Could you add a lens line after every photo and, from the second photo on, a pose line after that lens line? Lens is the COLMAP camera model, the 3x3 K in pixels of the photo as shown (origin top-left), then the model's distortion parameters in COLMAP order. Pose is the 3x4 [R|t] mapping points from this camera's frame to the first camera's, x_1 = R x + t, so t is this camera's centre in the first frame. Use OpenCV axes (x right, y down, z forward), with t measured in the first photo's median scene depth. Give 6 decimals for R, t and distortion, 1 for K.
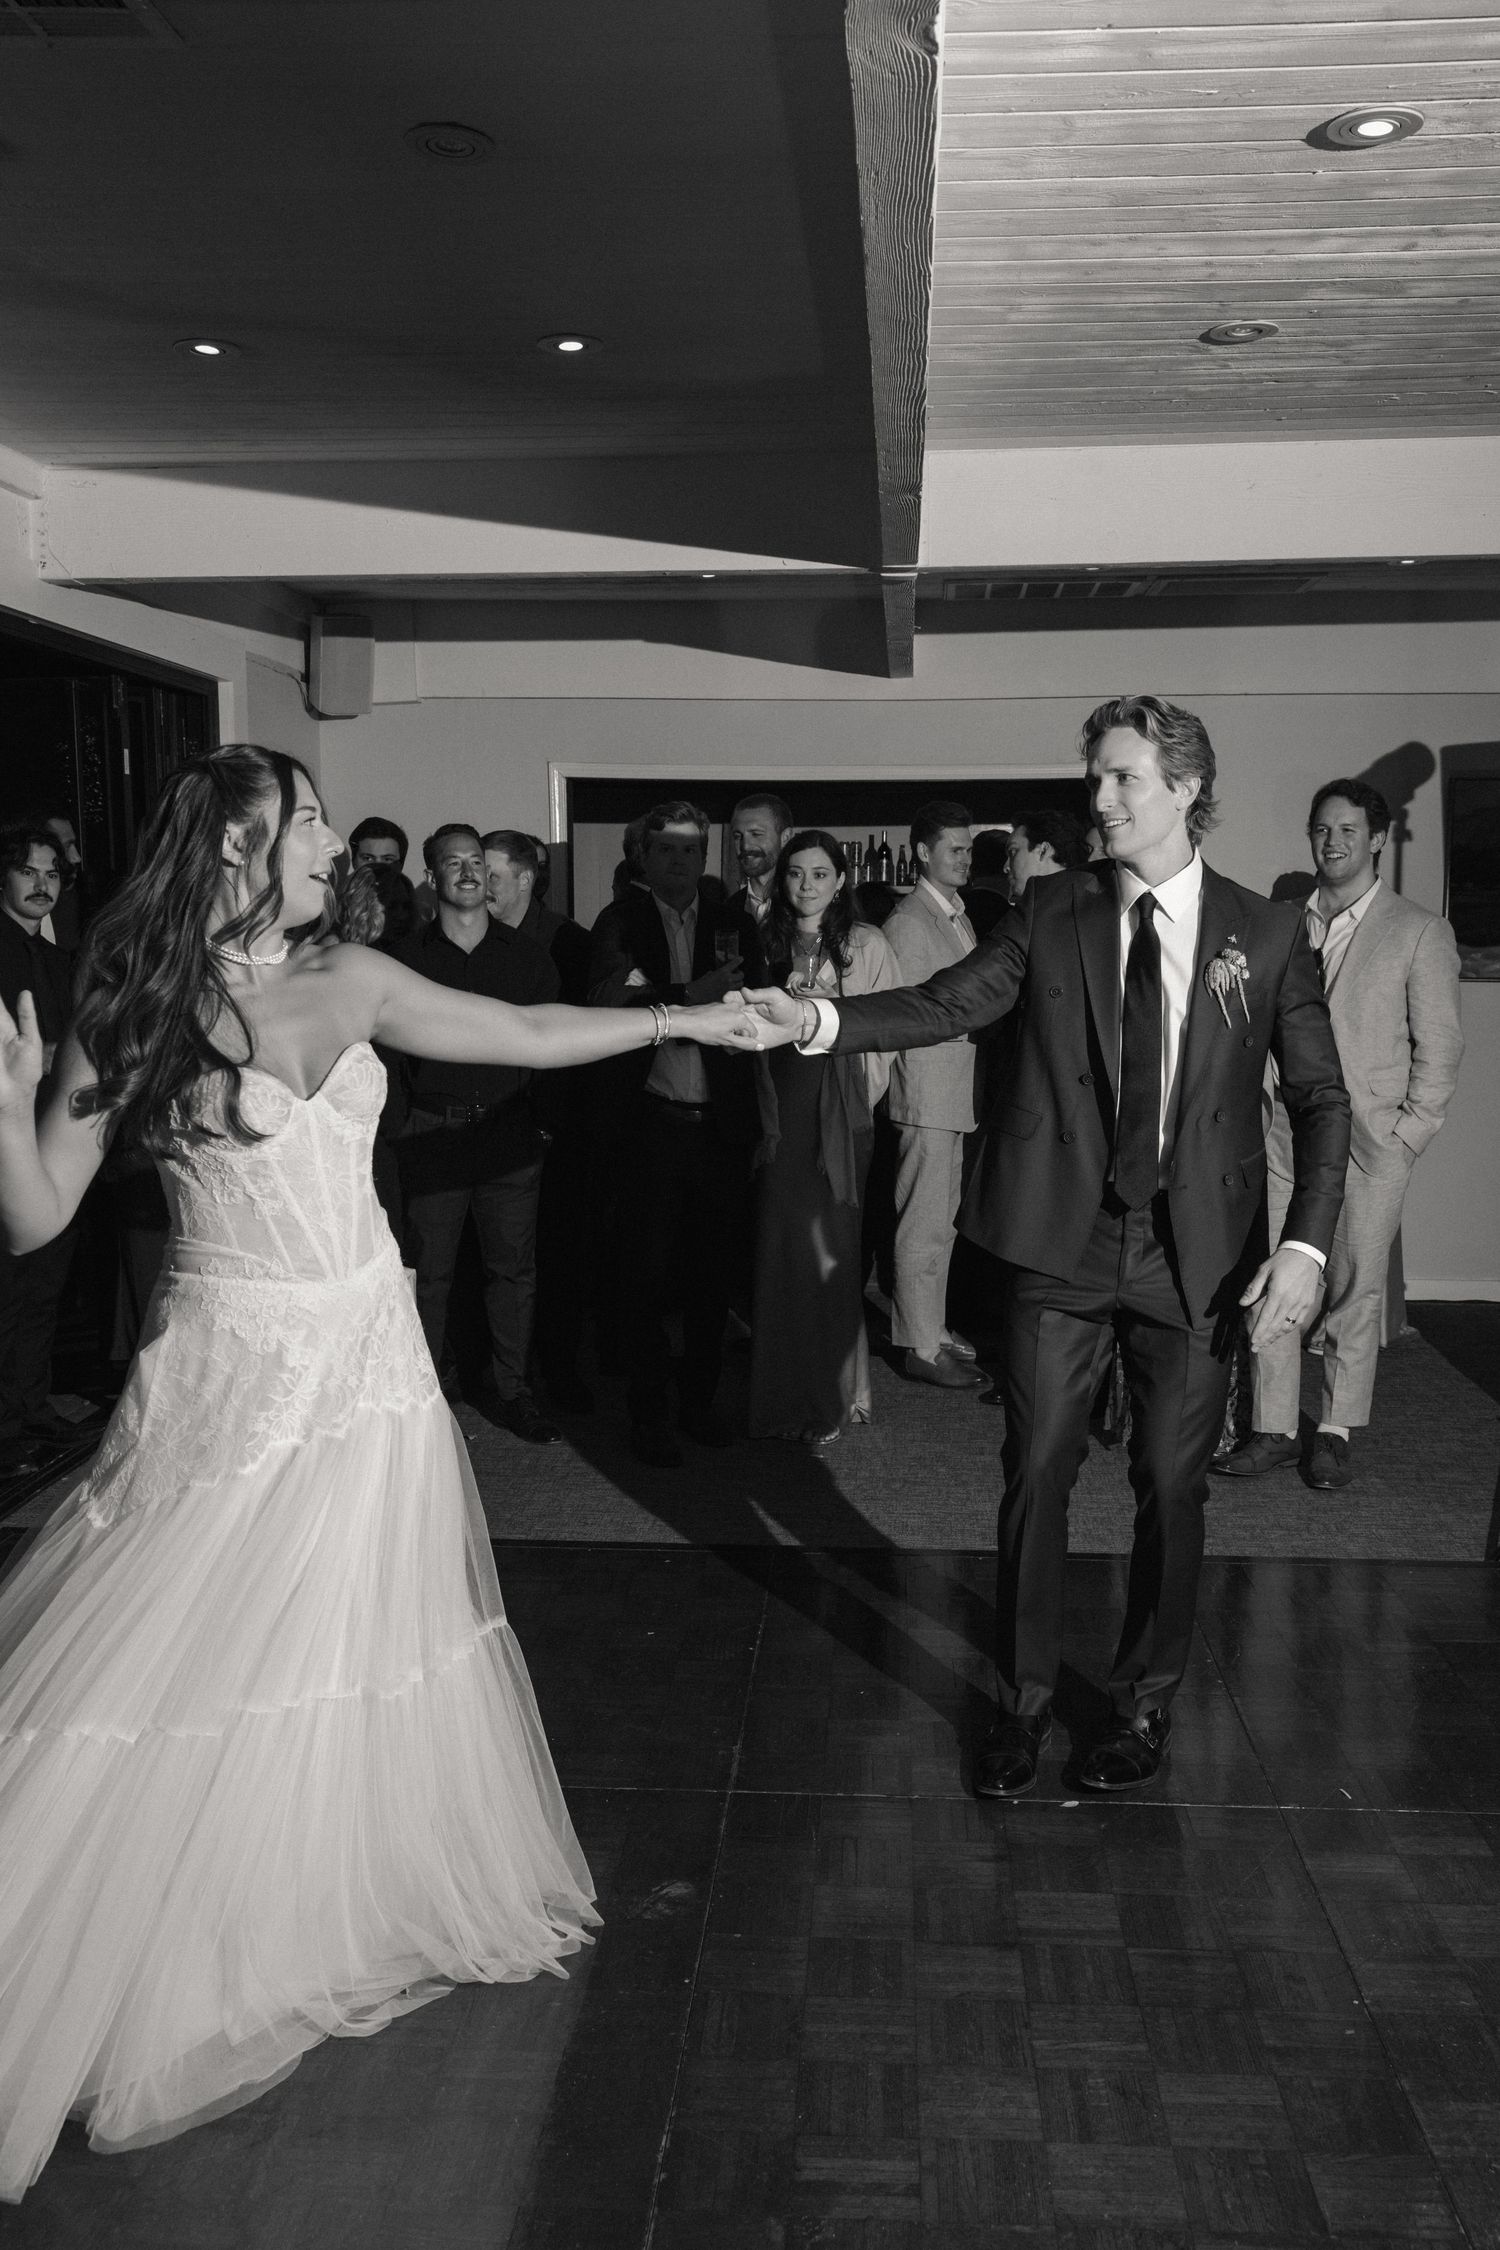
lens RADIAL K [[1897.9, 0, 712.2], [0, 1897.9, 1147.3], [0, 0, 1]] dist [0.004486, -0.005548]
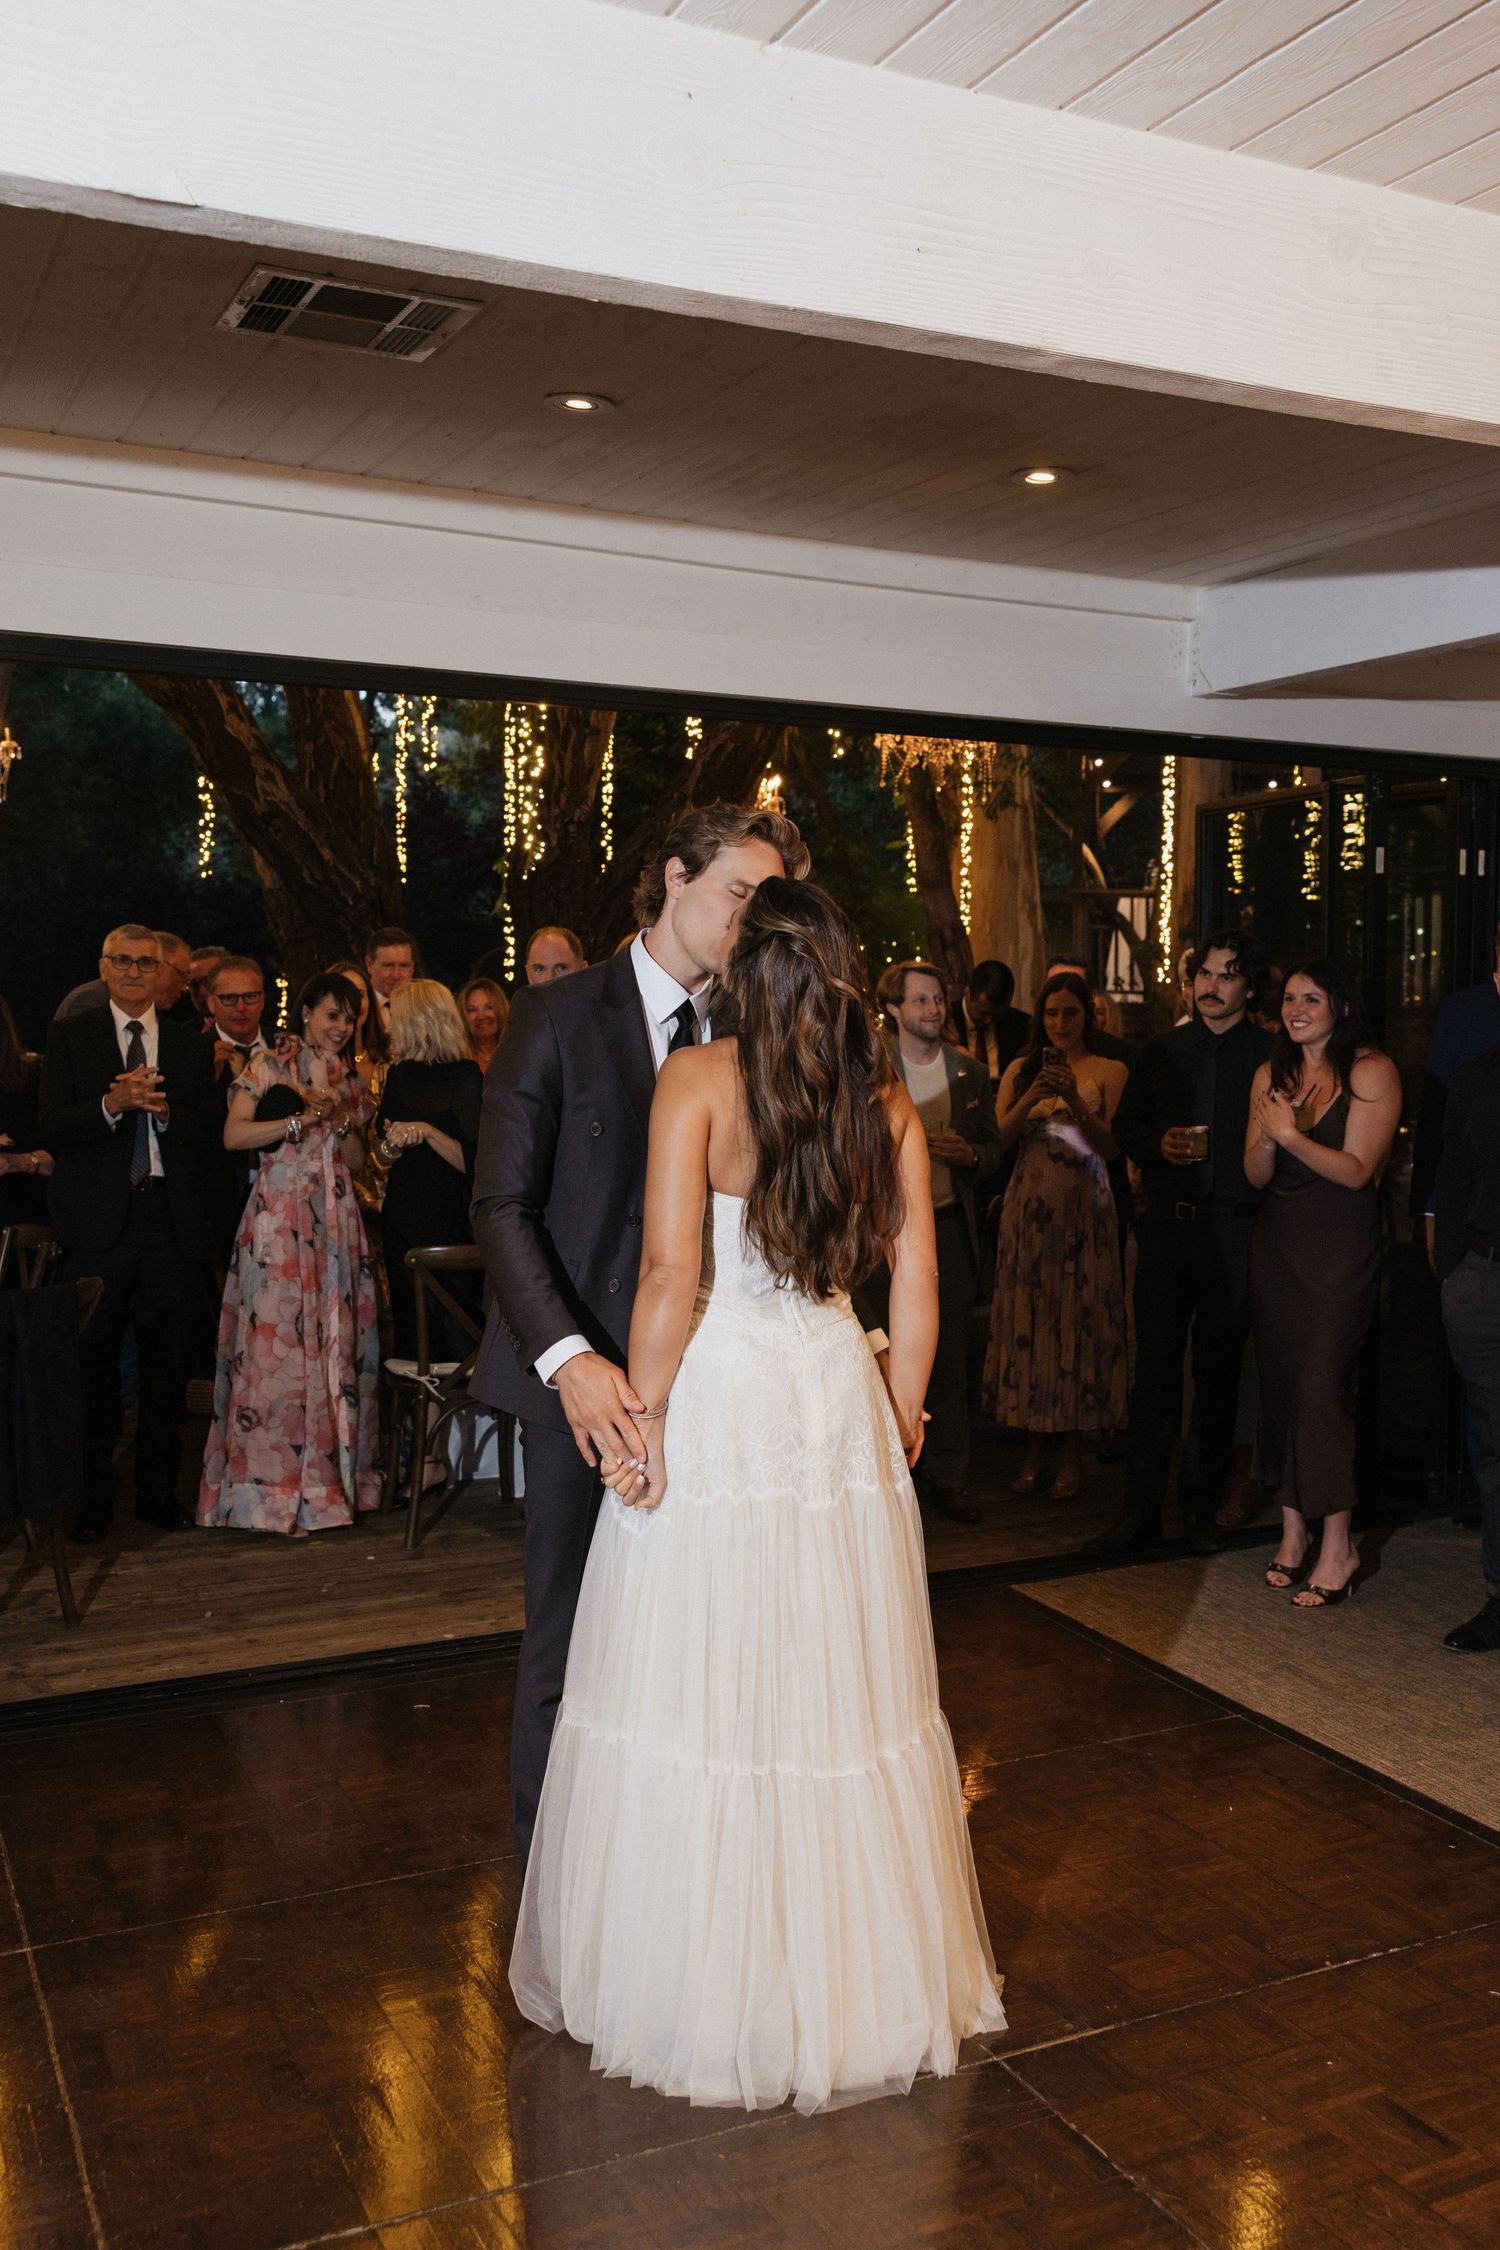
lens RADIAL K [[1925.3, 0, 750.0], [0, 1925.3, 1125.0], [0, 0, 1]] dist [0.029130, -0.063606]
pose [[0.499188, 0.068875, -0.863752, 0.427012], [-0.122223, 0.992466, 0.008502, -0.044458], [0.857830, 0.101326, 0.503846, 0.271625]]
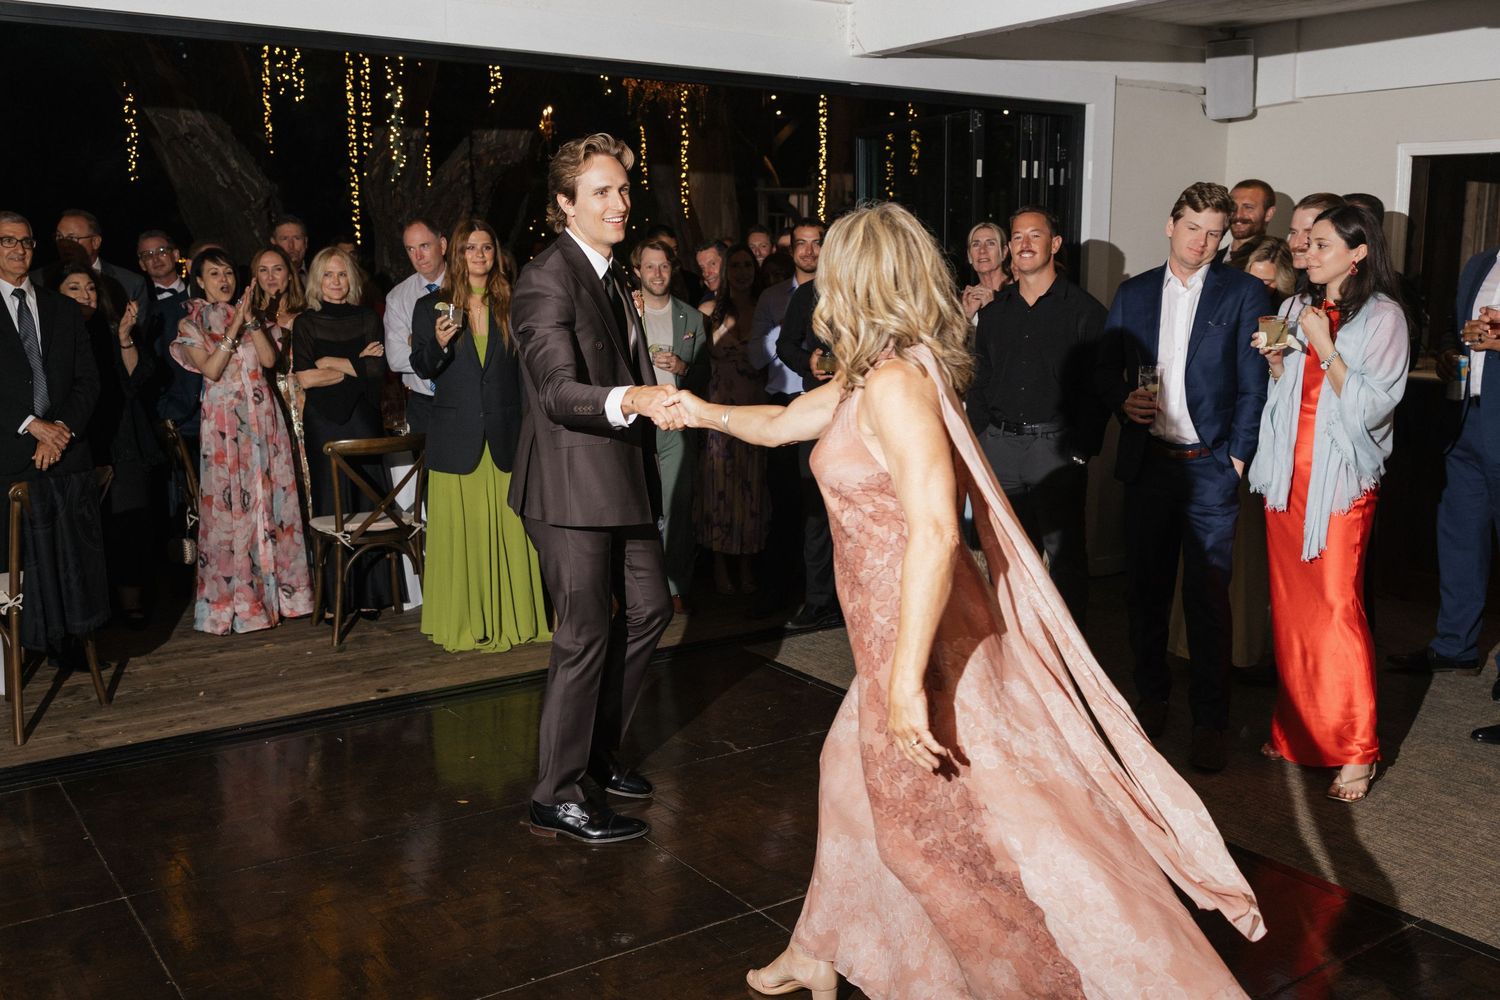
lens RADIAL K [[1356.8, 0, 713.5], [0, 1356.8, 506.0], [0, 0, 1]] dist [0.000214, -0.001175]
pose [[0.613628, 0.142884, -0.776560, 0.459373], [-0.102943, 0.989573, 0.100733, -0.035193], [0.782856, 0.018129, 0.621939, 0.221696]]
